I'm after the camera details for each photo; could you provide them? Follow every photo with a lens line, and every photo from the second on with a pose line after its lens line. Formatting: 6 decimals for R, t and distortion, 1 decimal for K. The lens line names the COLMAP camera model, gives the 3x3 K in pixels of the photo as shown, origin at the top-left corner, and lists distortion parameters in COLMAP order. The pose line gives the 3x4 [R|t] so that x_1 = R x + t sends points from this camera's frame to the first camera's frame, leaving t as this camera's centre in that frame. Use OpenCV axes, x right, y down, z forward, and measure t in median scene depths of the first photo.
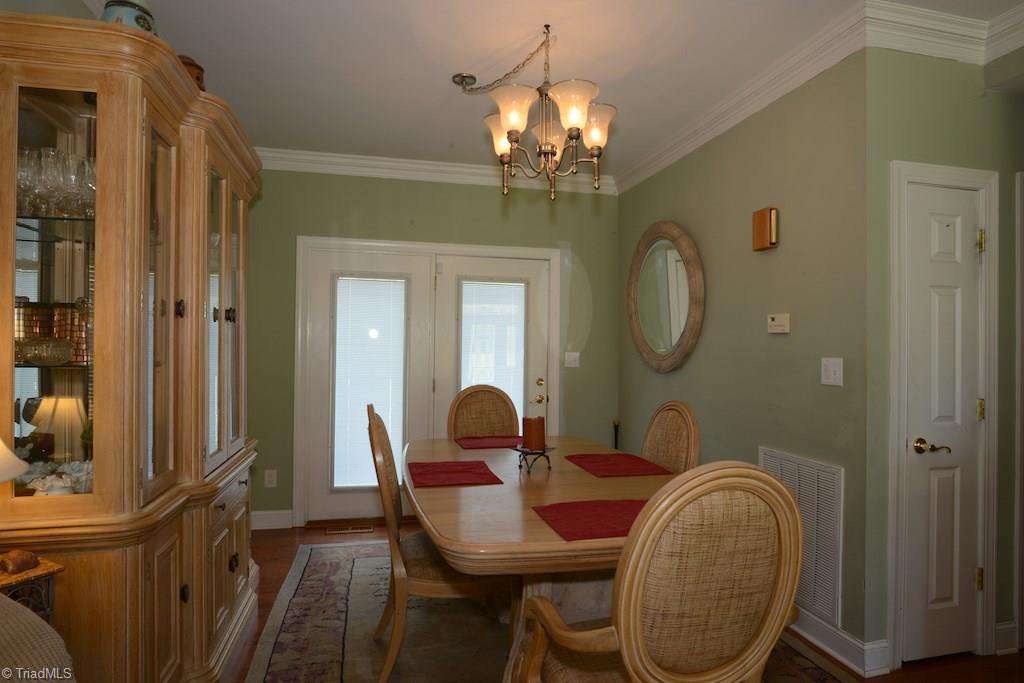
lens RADIAL K [[587.2, 0, 510.7], [0, 587.2, 343.9], [0, 0, 1]] dist [-0.030884, 0.009939]
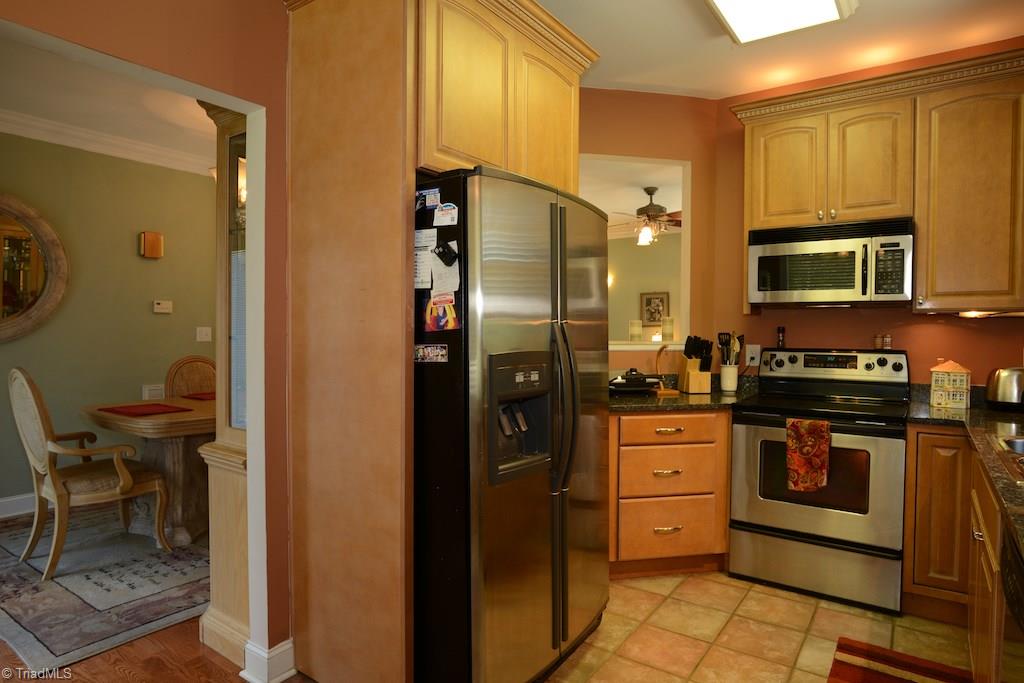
lens RADIAL K [[587.2, 0, 514.1], [0, 587.2, 343.6], [0, 0, 1]] dist [-0.030884, 0.009939]
pose [[-0.672802, -0.031987, 0.739130, -1.390816], [-0.013065, 0.999423, 0.031359, 0.003821], [-0.739707, 0.011441, -0.672832, 1.343669]]
